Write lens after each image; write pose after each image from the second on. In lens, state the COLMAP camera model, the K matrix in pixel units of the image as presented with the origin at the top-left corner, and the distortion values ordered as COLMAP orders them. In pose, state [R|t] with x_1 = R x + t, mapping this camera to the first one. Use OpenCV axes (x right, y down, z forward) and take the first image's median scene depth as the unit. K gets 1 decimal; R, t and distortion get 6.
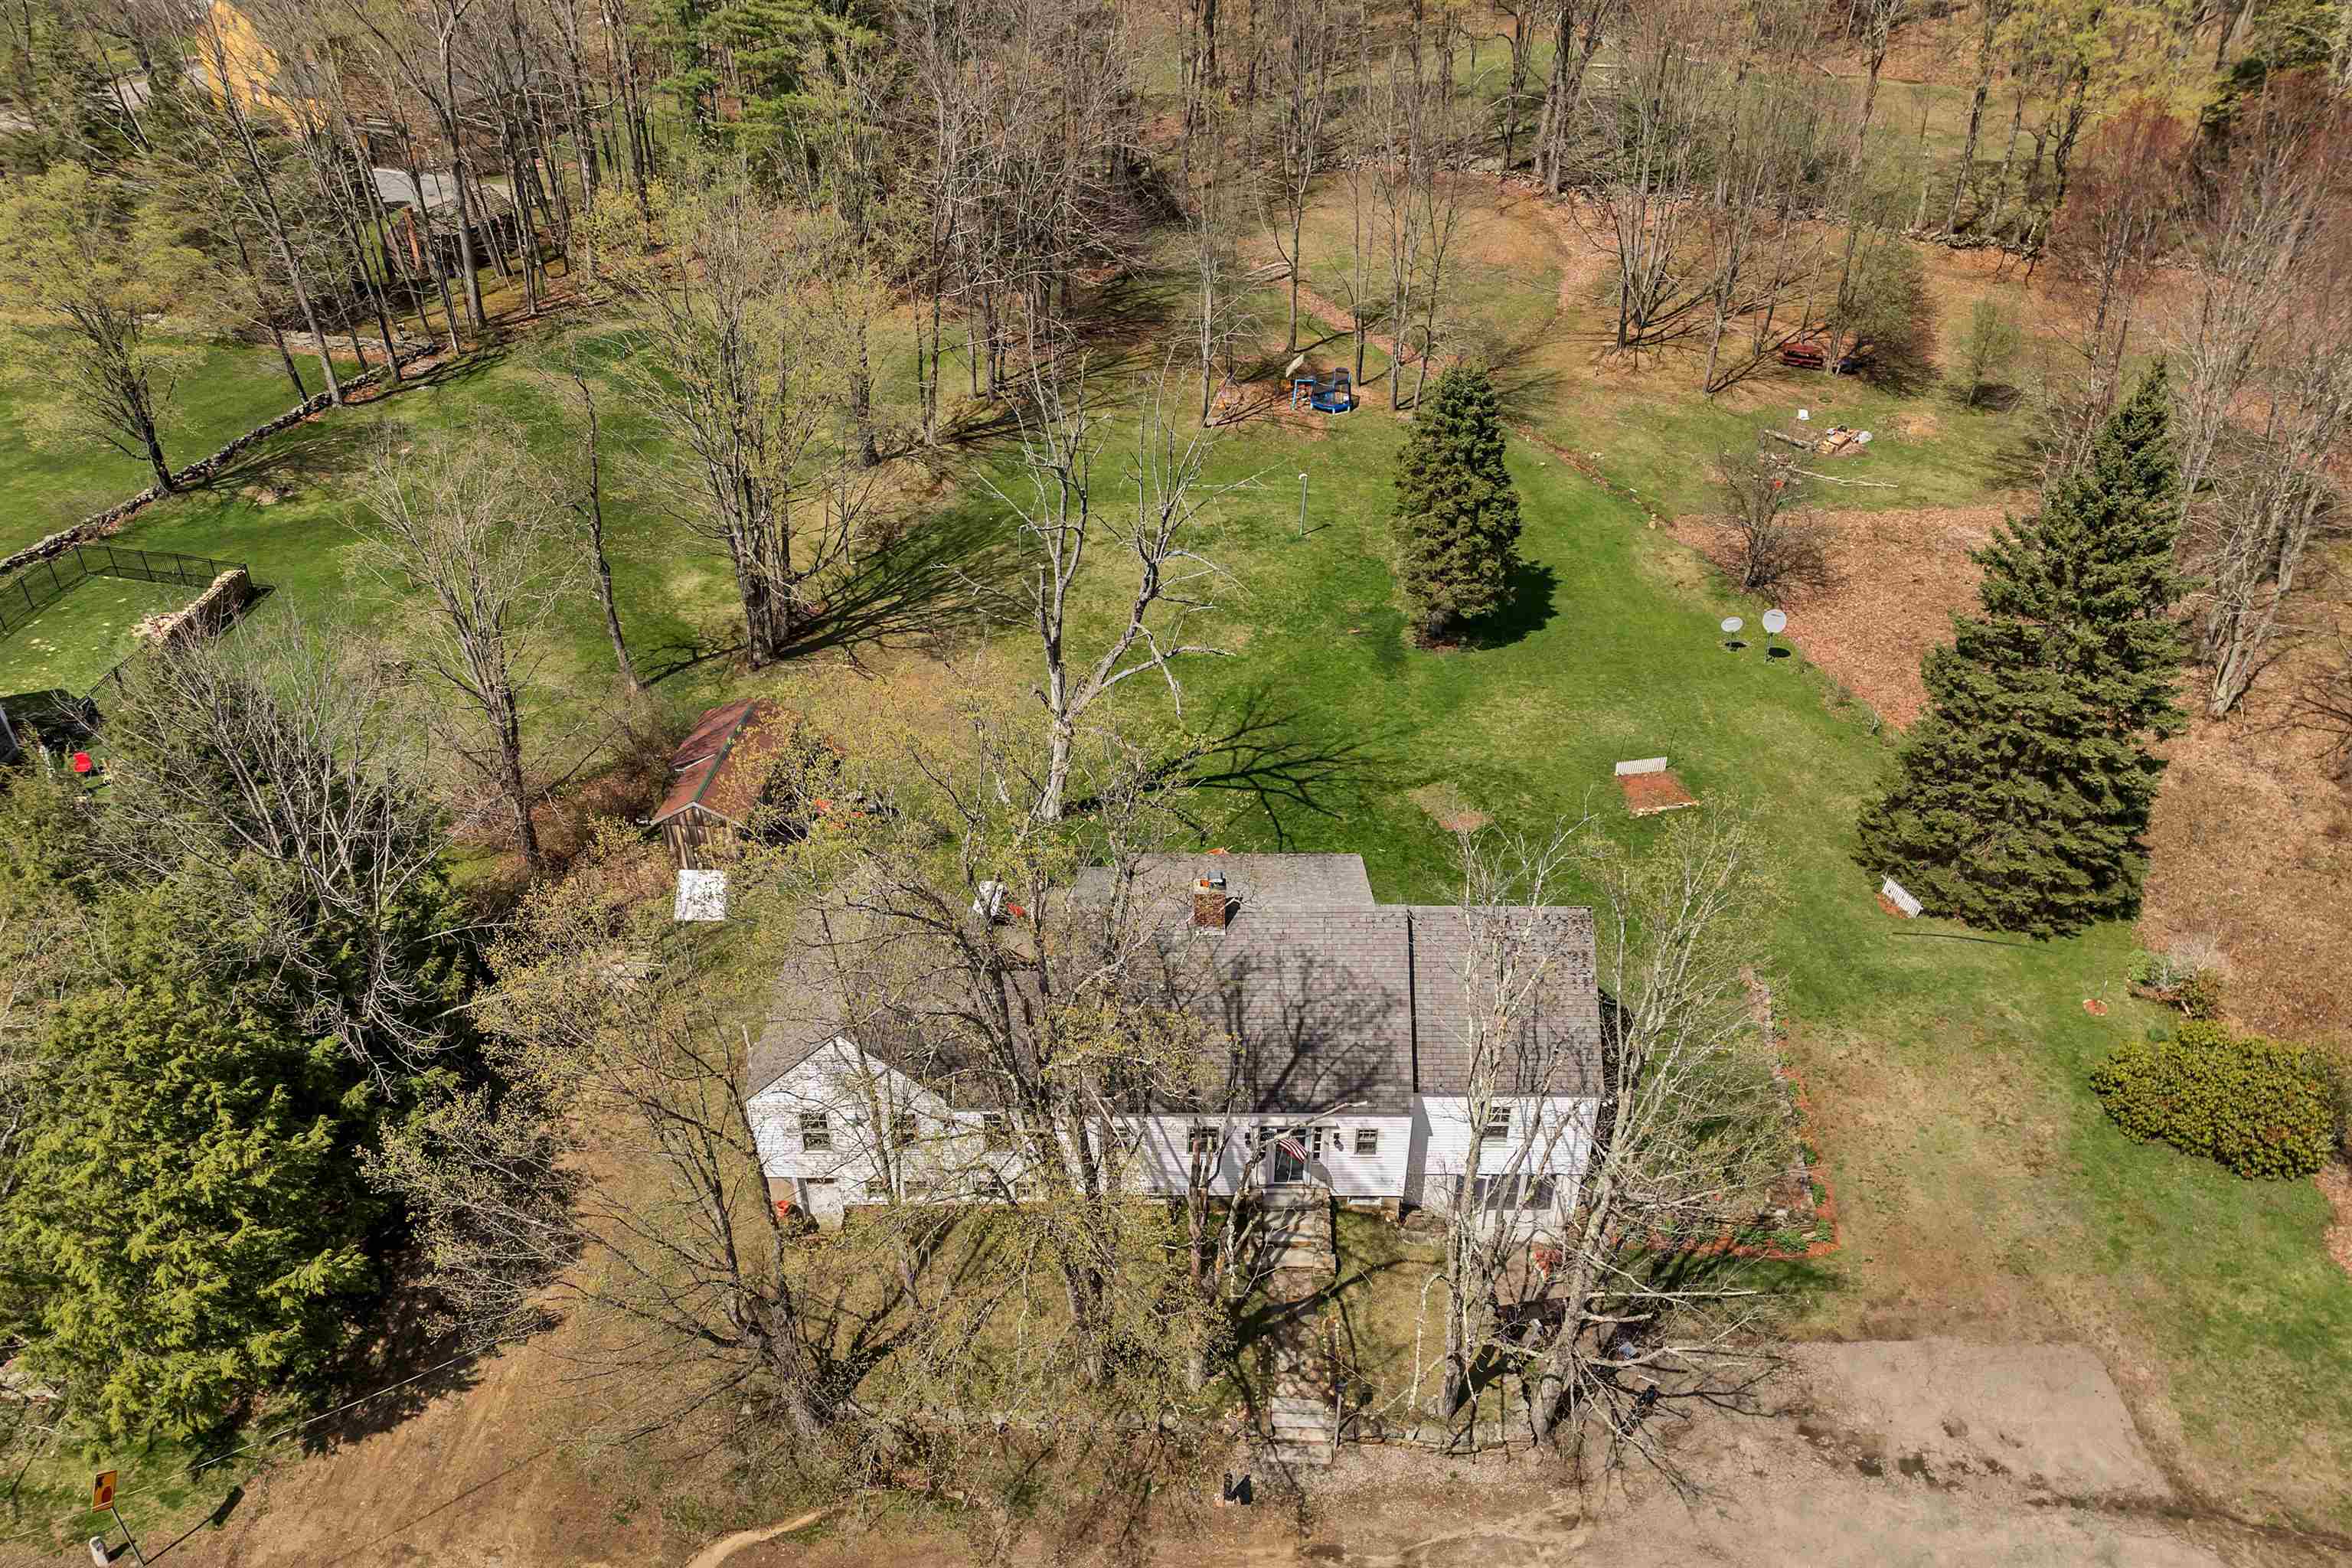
lens RADIAL K [[1706.2, 0, 1170.8], [0, 1706.2, 858.9], [0, 0, 1]] dist [-0.030292, 0.001671]
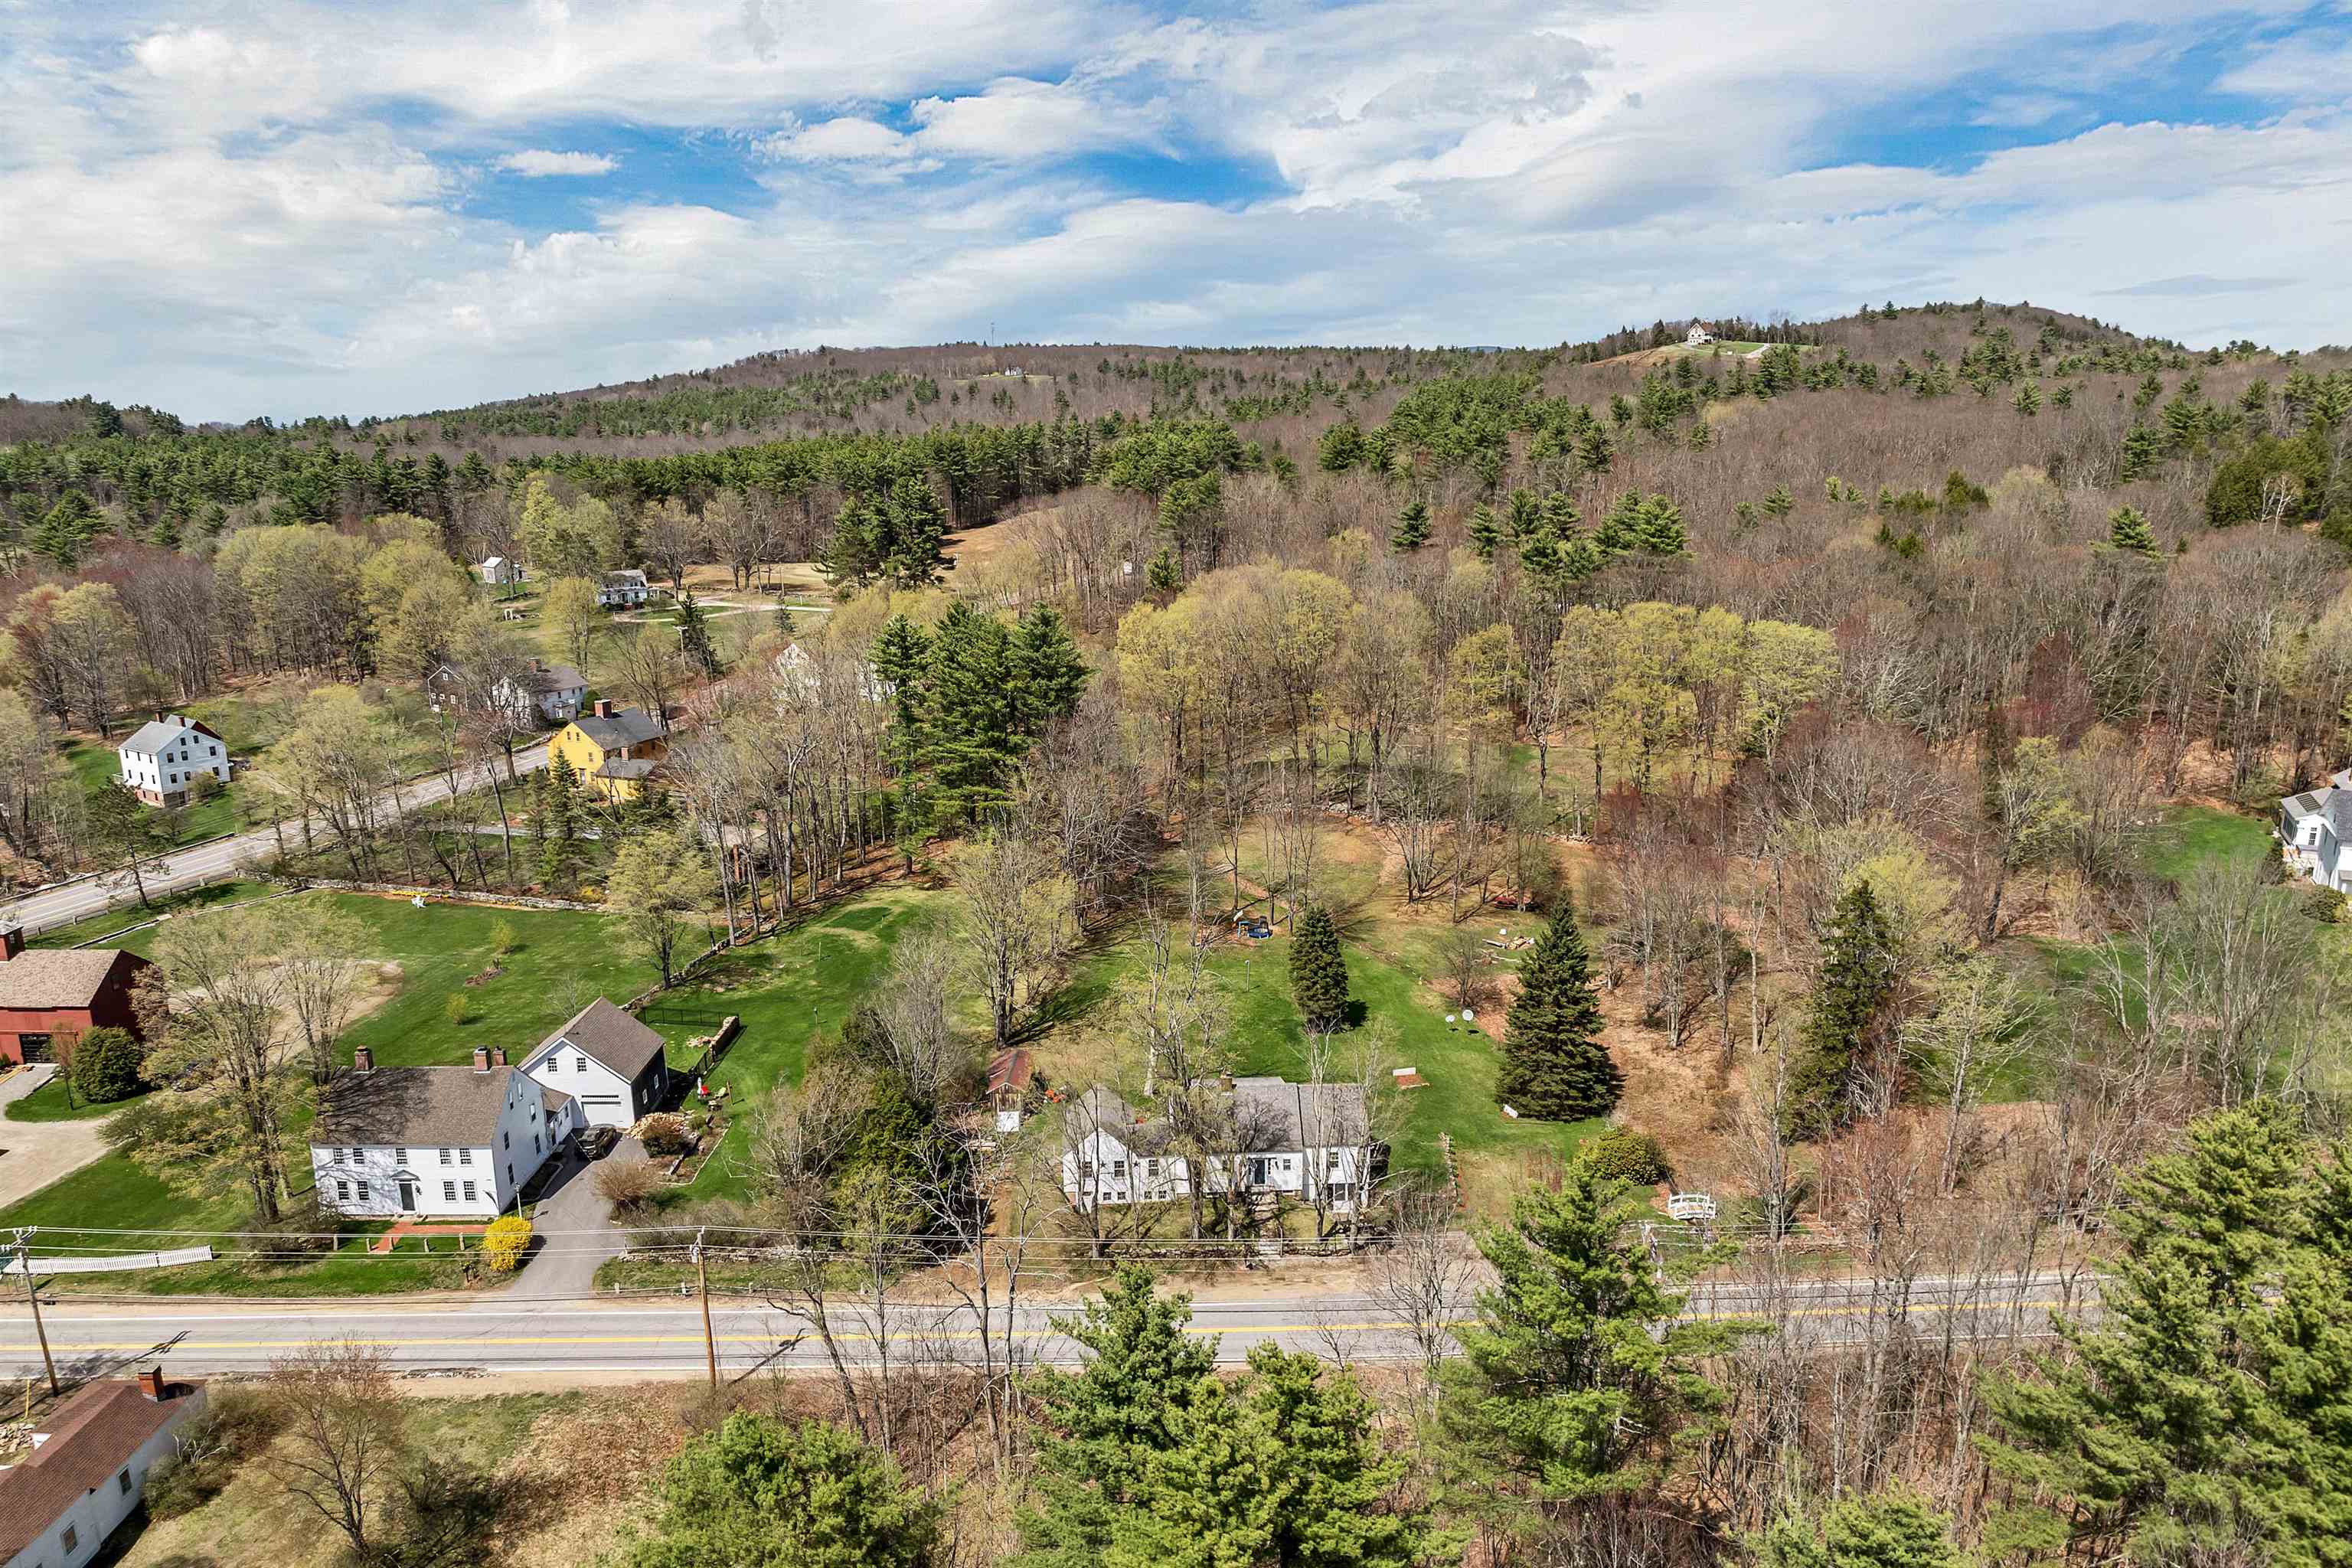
lens RADIAL K [[1706.2, 0, 1170.8], [0, 1706.2, 858.9], [0, 0, 1]] dist [-0.030292, 0.001671]
pose [[0.998731, -0.024191, 0.044167, -0.112868], [0.037566, 0.941997, -0.333513, 0.379905], [-0.033537, 0.334749, 0.941710, -1.090732]]
